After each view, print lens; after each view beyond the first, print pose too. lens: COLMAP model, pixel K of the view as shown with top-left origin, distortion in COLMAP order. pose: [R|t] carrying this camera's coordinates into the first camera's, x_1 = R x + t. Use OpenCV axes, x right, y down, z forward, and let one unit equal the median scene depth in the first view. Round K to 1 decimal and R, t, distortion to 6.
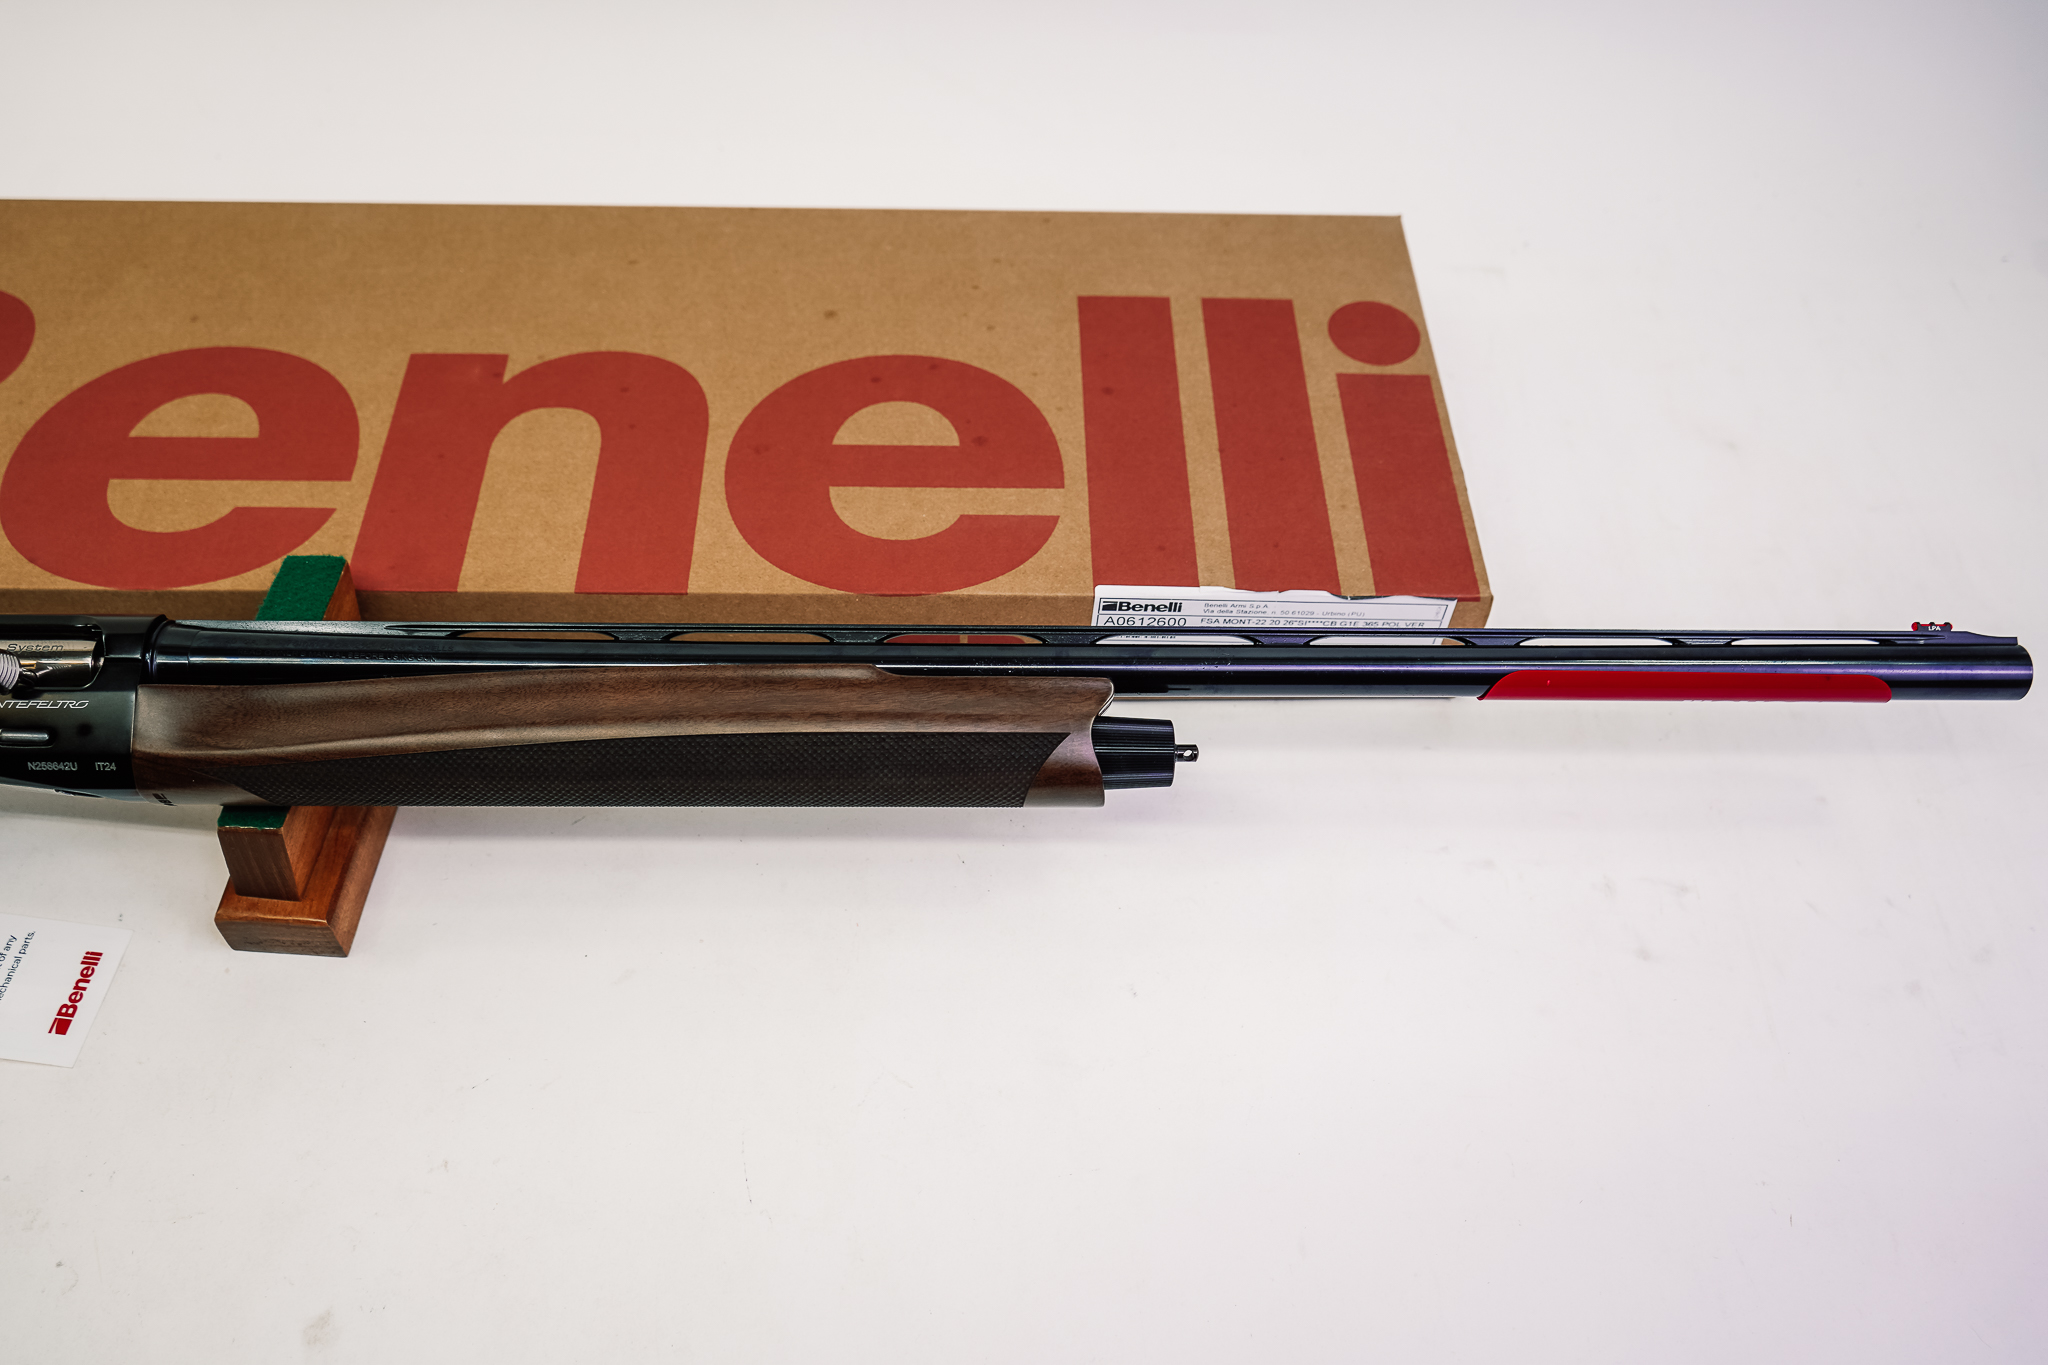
lens RADIAL K [[1660.4, 0, 1018.7], [0, 1660.4, 690.3], [0, 0, 1]] dist [-0.010289, 0.012425]
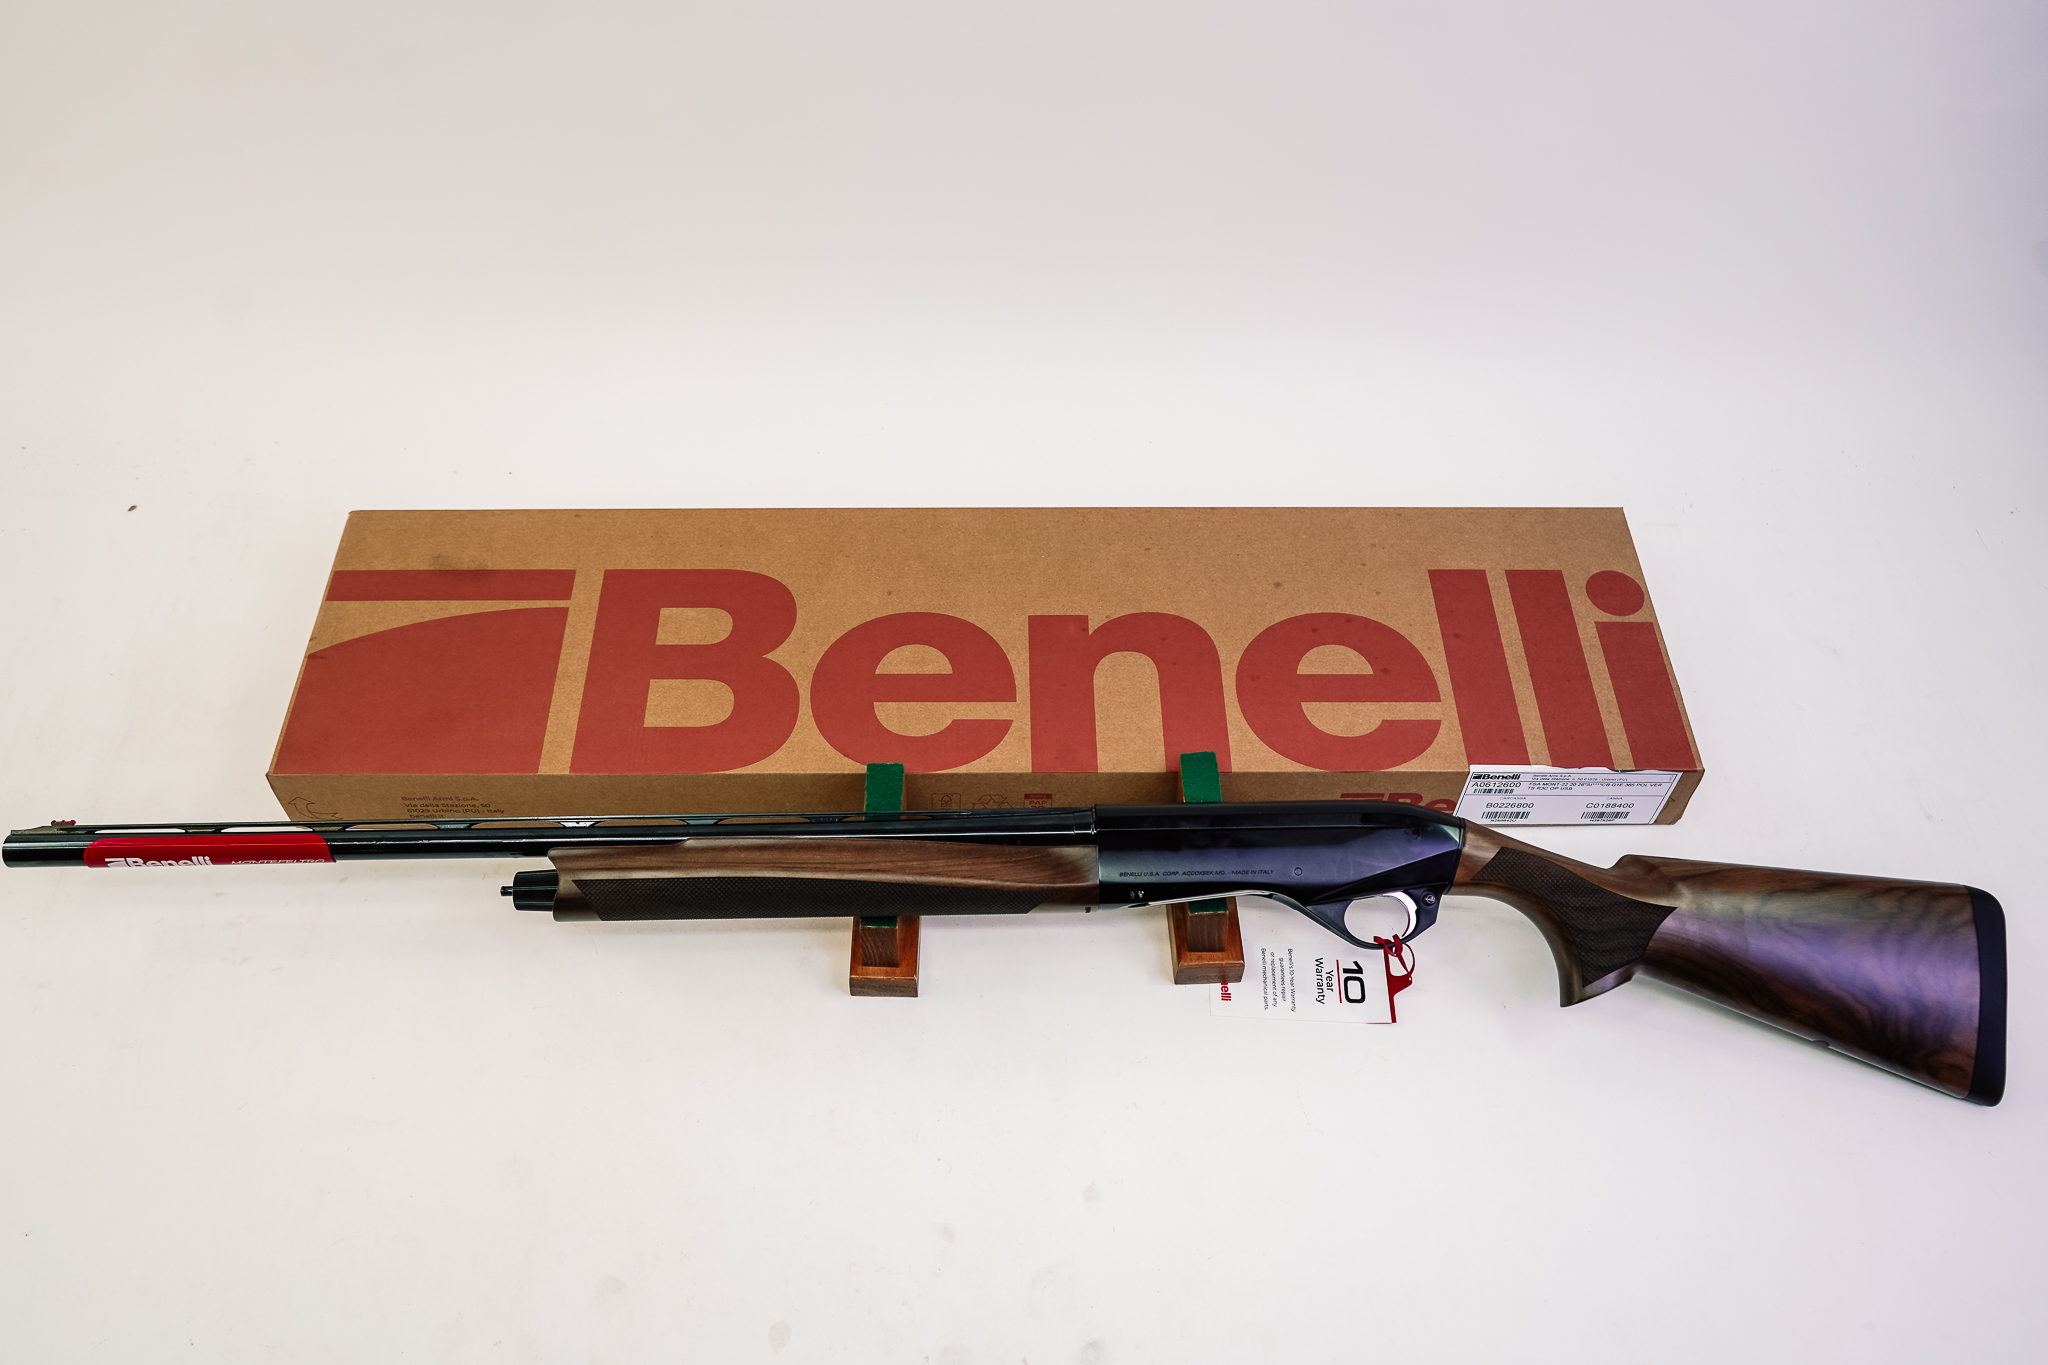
lens RADIAL K [[1660.4, 0, 1018.7], [0, 1660.4, 690.3], [0, 0, 1]] dist [-0.010289, 0.012425]
pose [[0.999930, -0.006013, -0.010154, -0.371284], [0.005969, 0.999973, -0.004311, -0.126453], [0.010180, 0.004250, 0.999939, -0.651763]]
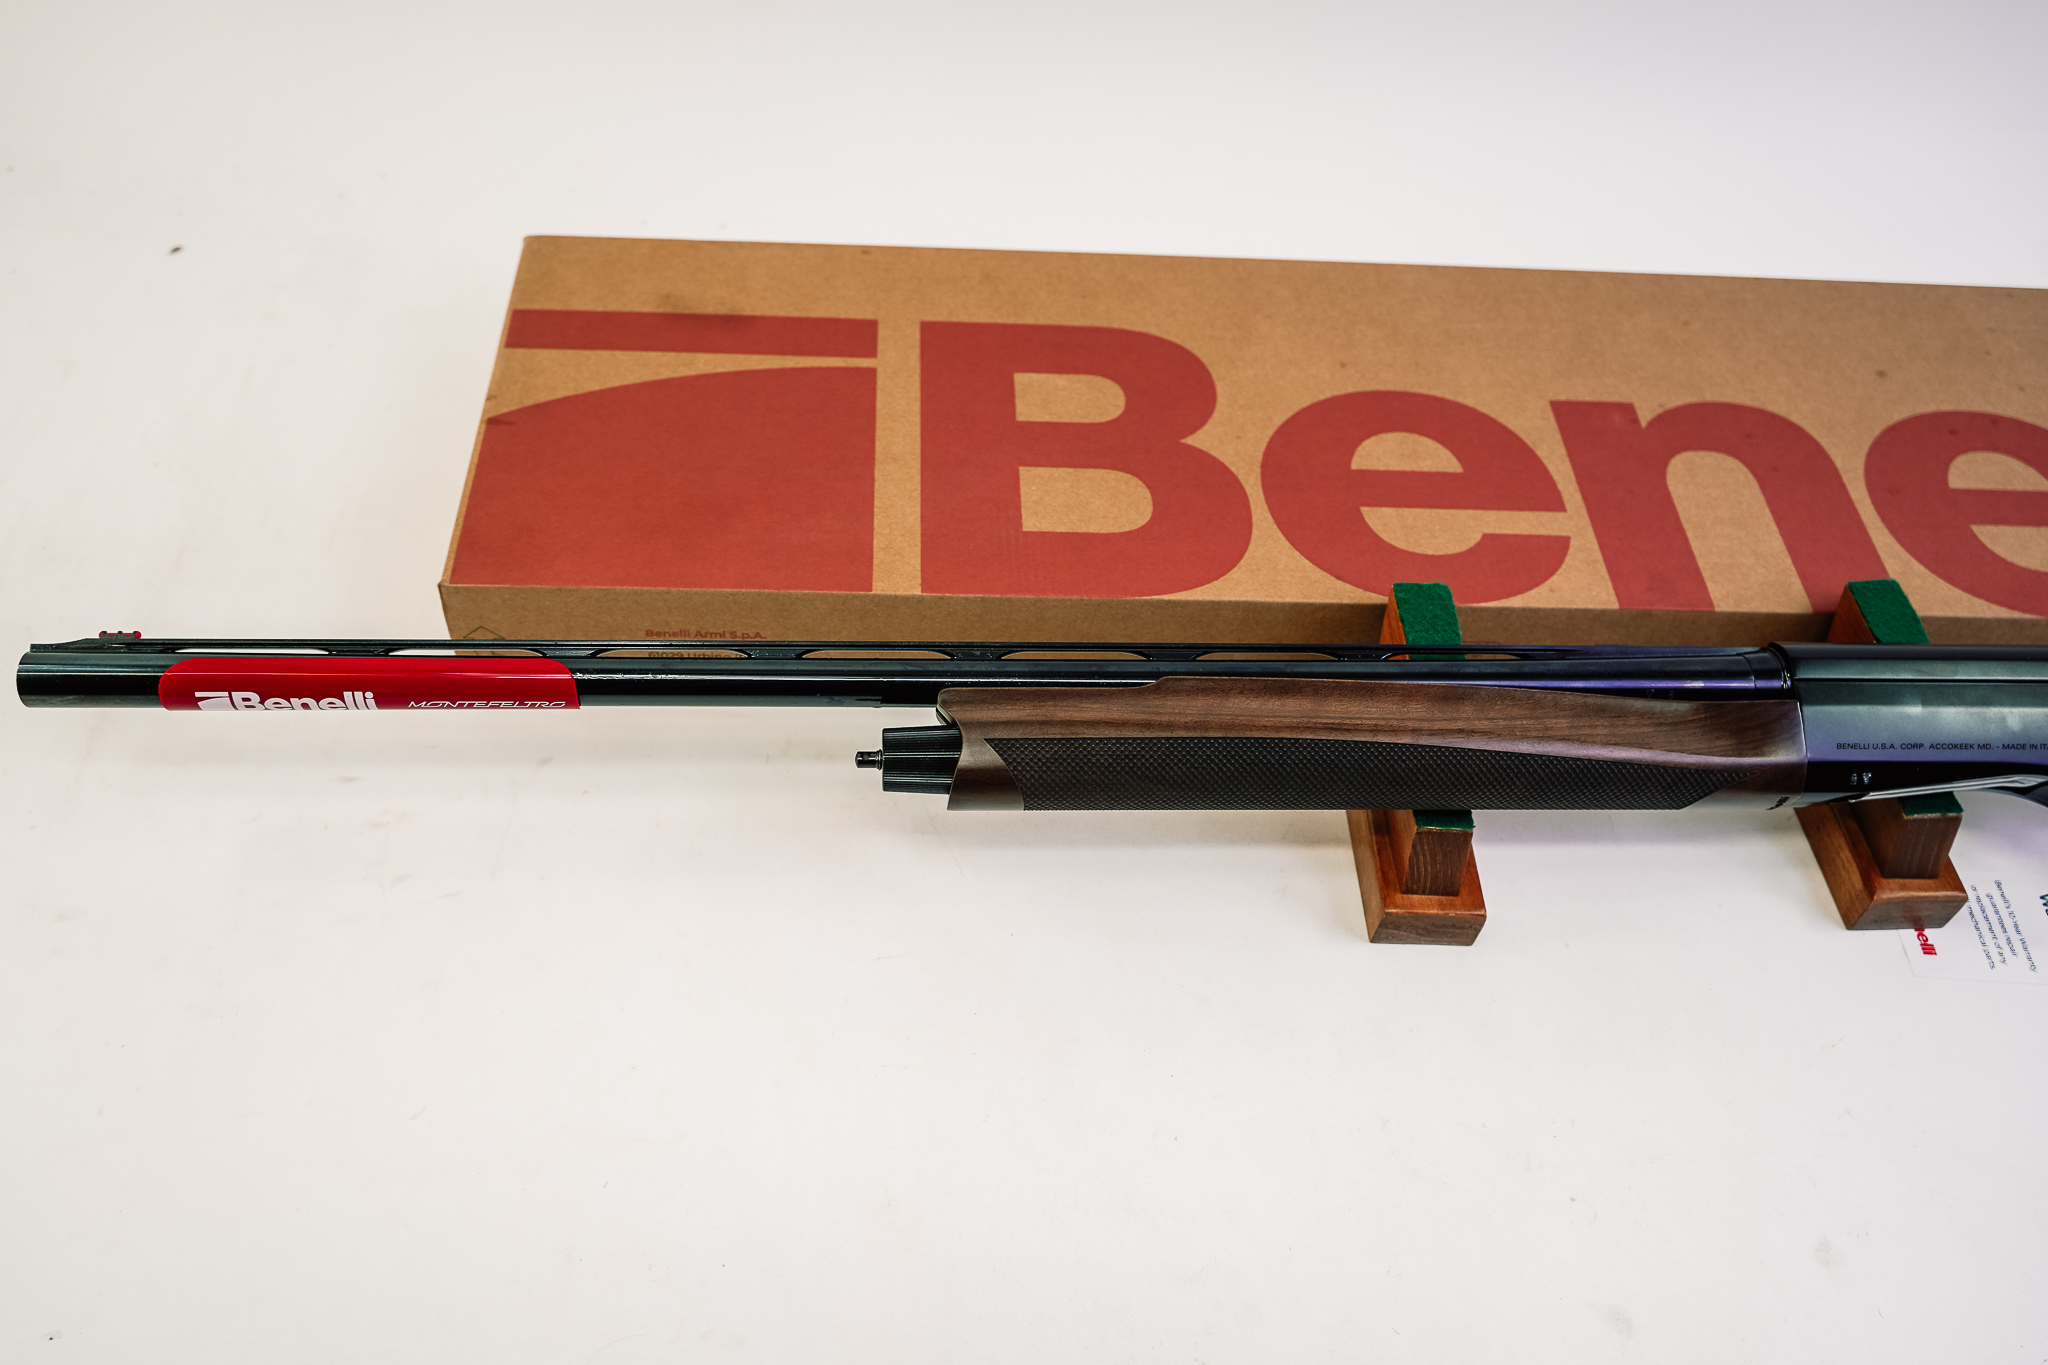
lens RADIAL K [[1660.4, 0, 1018.7], [0, 1660.4, 690.3], [0, 0, 1]] dist [-0.010289, 0.012425]
pose [[0.998588, 0.010629, 0.052042, -0.803403], [-0.008866, 0.999383, -0.033996, 0.034095], [-0.052371, 0.033487, 0.998066, -0.091648]]
